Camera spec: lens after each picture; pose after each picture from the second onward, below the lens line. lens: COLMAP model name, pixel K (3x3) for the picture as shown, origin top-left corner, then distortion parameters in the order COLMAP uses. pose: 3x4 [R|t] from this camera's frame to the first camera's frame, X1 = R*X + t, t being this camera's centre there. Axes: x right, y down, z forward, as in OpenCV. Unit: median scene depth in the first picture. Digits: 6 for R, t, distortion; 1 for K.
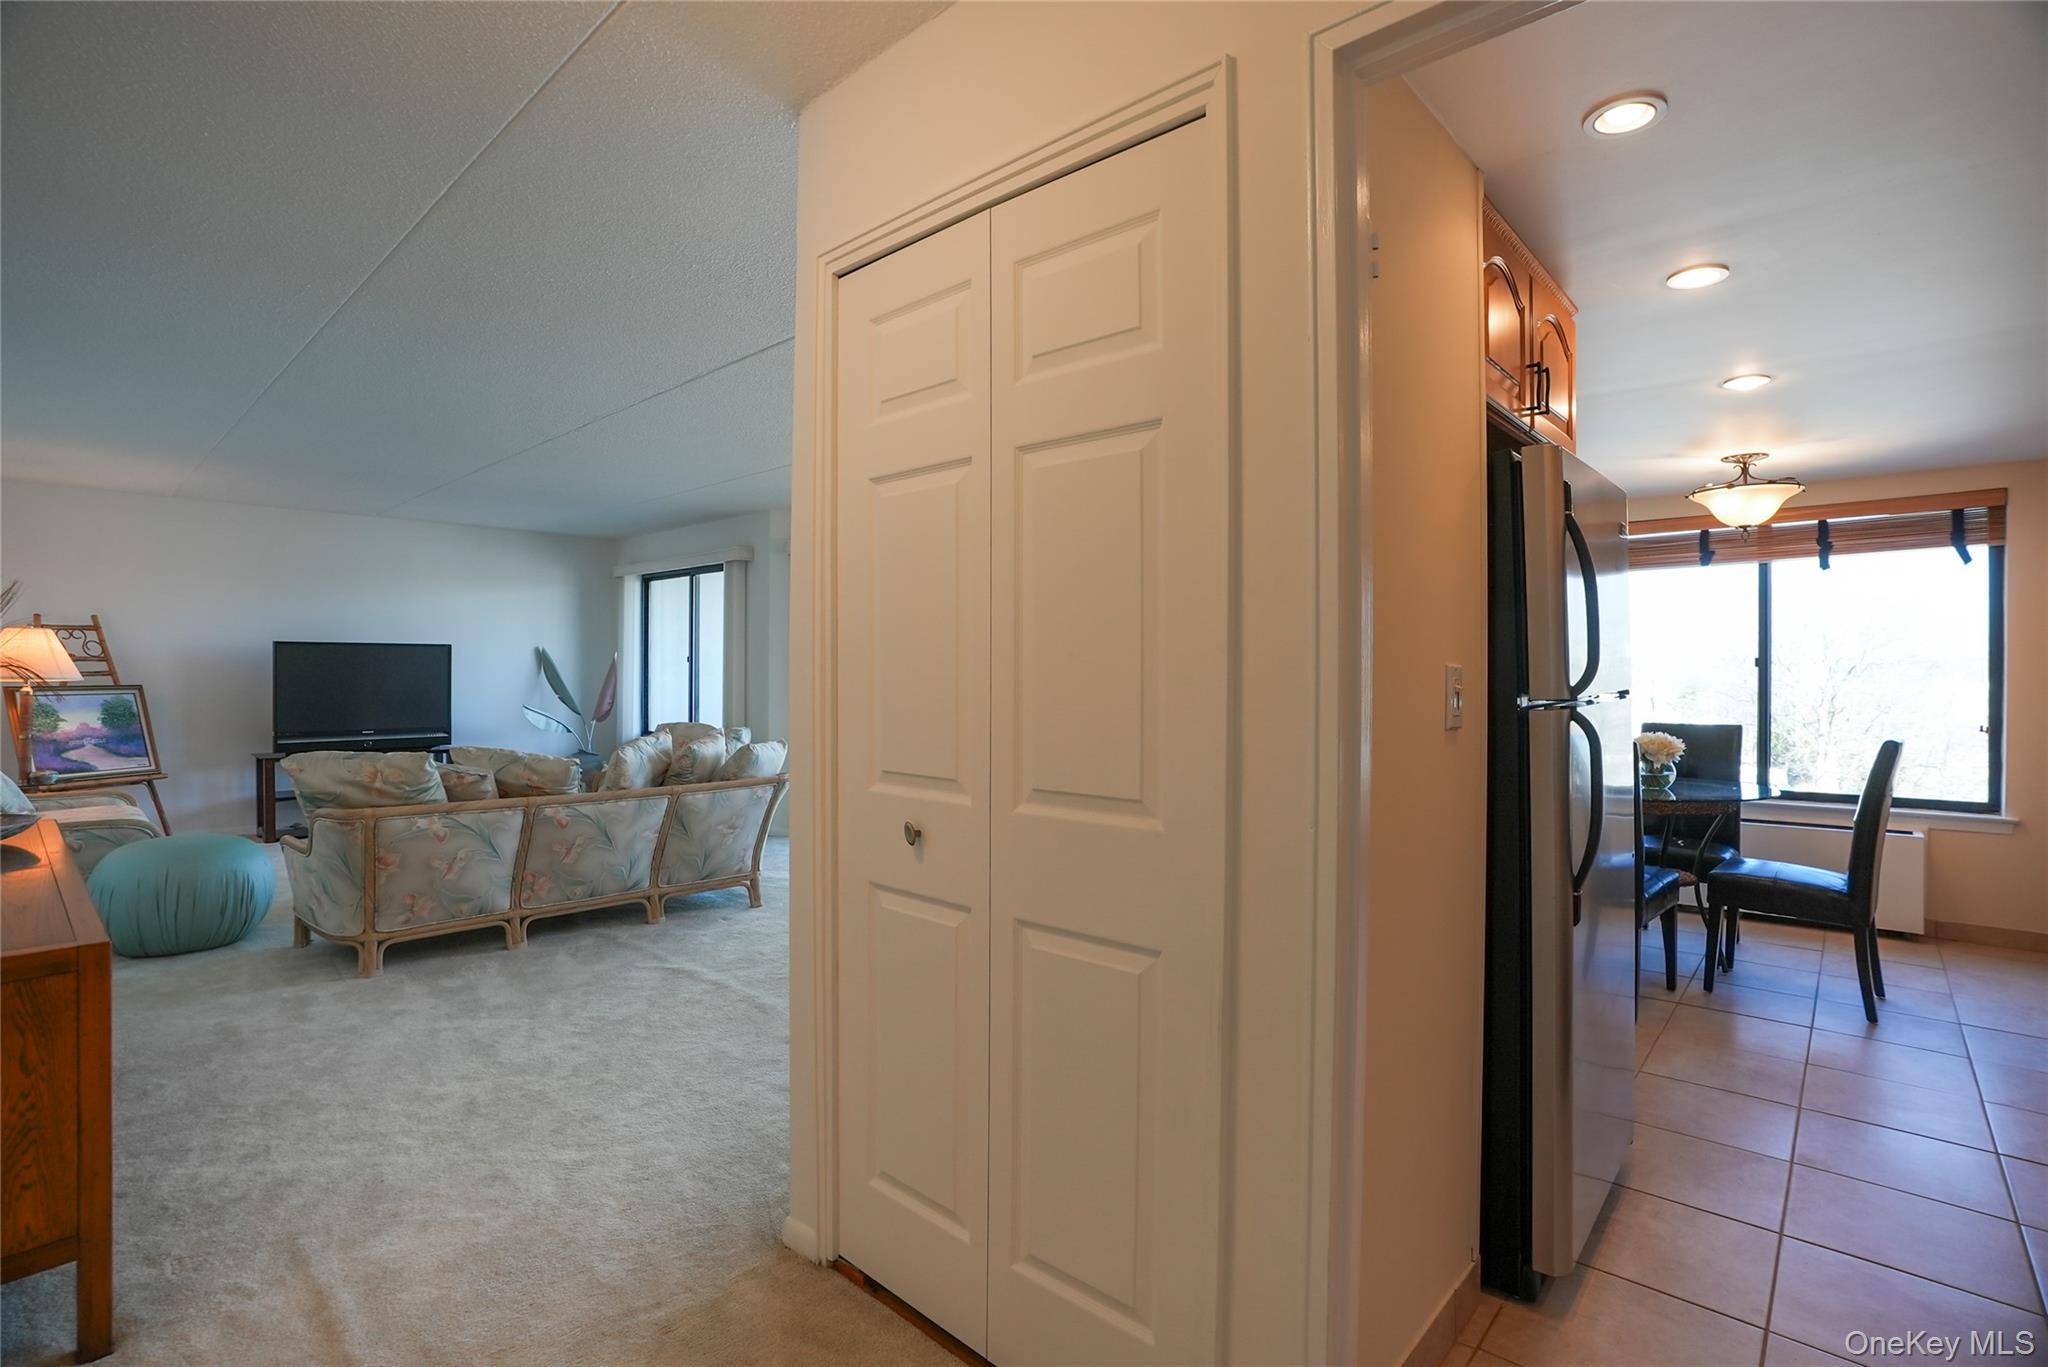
lens RADIAL K [[946.4, 0, 982.7], [0, 946.4, 679.0], [0, 0, 1]] dist [-0.055767, 0.015238]
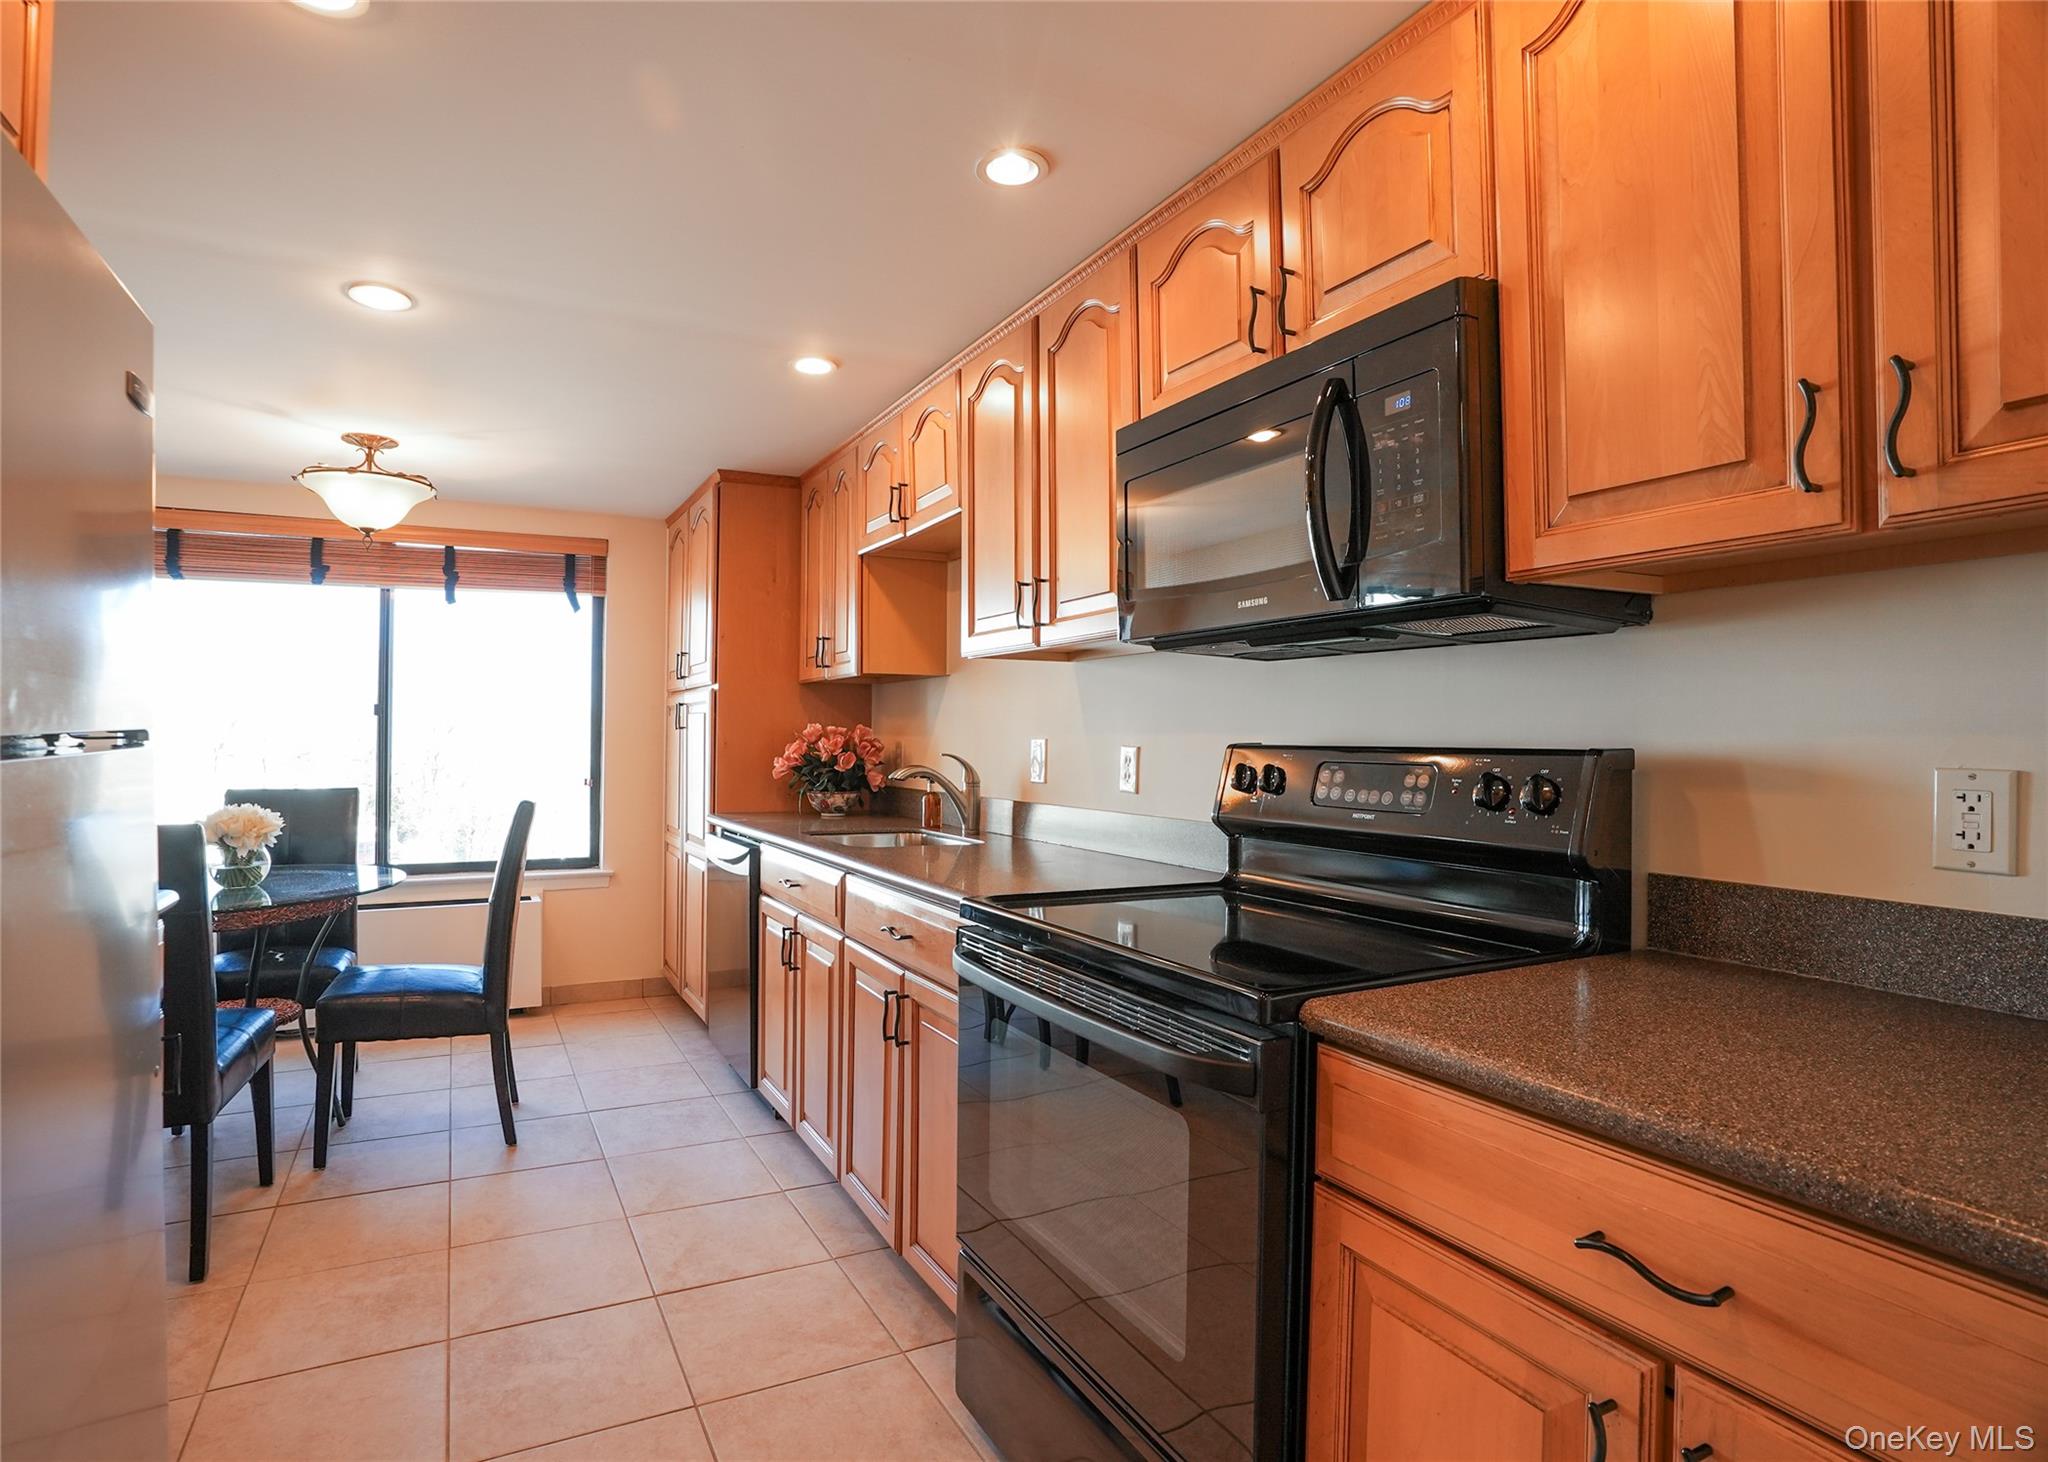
lens RADIAL K [[1081.9, 0, 1018.5], [0, 1081.9, 722.7], [0, 0, 1]] dist [-0.035211, 0.004632]
pose [[0.318433, 0.014743, 0.947831, 0.153031], [-0.000790, 0.999883, -0.015287, 0.008697], [-0.947945, 0.004119, 0.318408, 0.188833]]
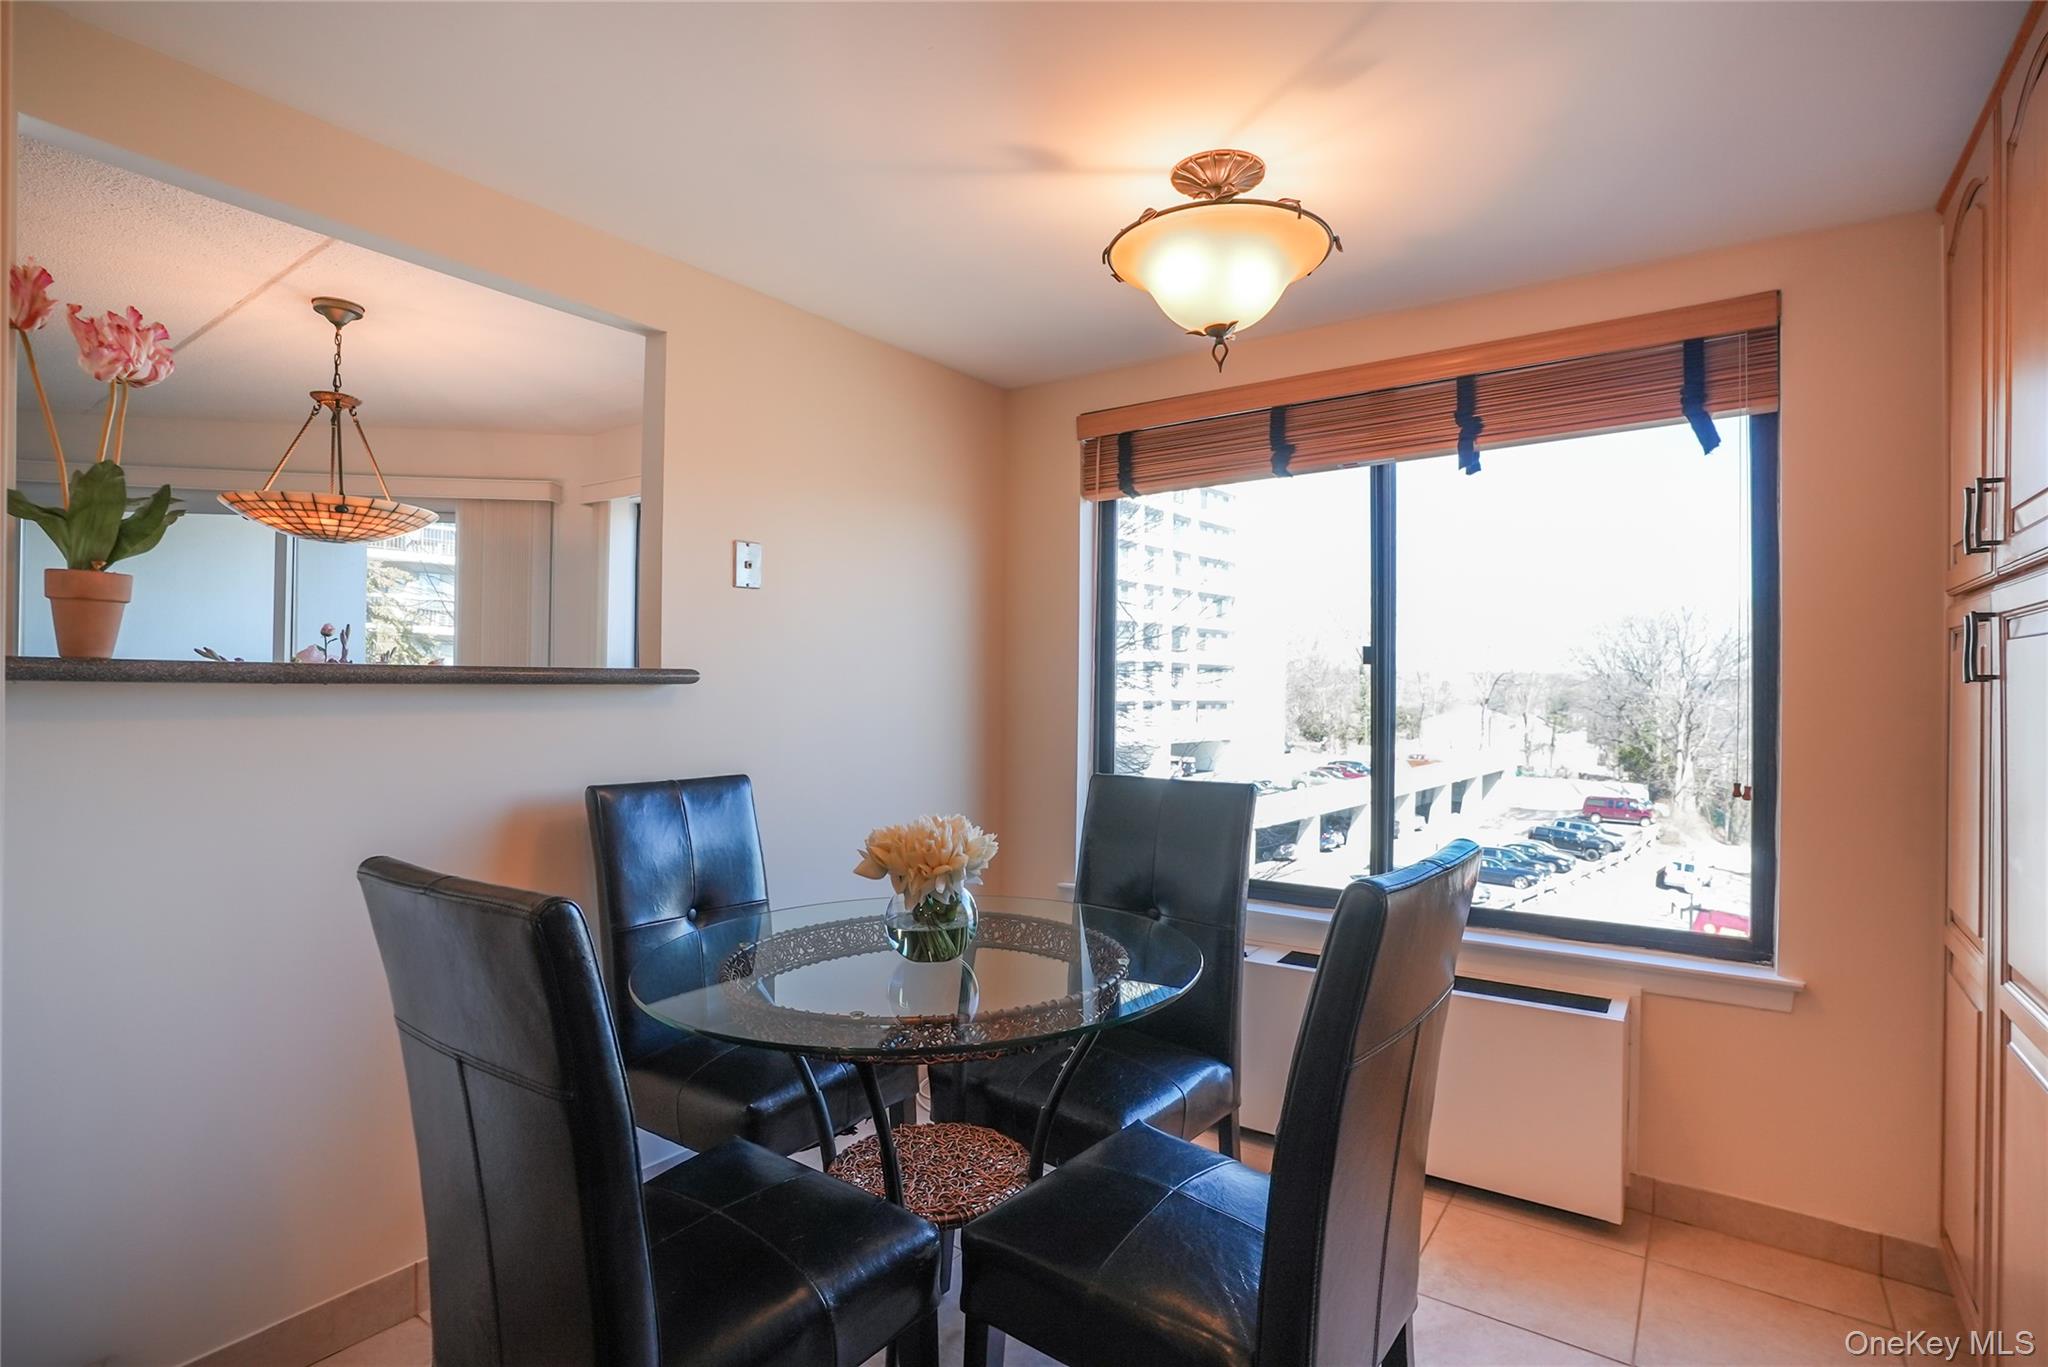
lens RADIAL K [[990.7, 0, 1017.4], [0, 990.7, 679.8], [0, 0, 1]] dist [-0.009753, -0.000622]
pose [[0.989136, 0.009563, 0.146694, 0.660589], [-0.008137, 0.999914, -0.010316, 0.004303], [-0.146780, 0.009010, 0.989128, 0.545204]]
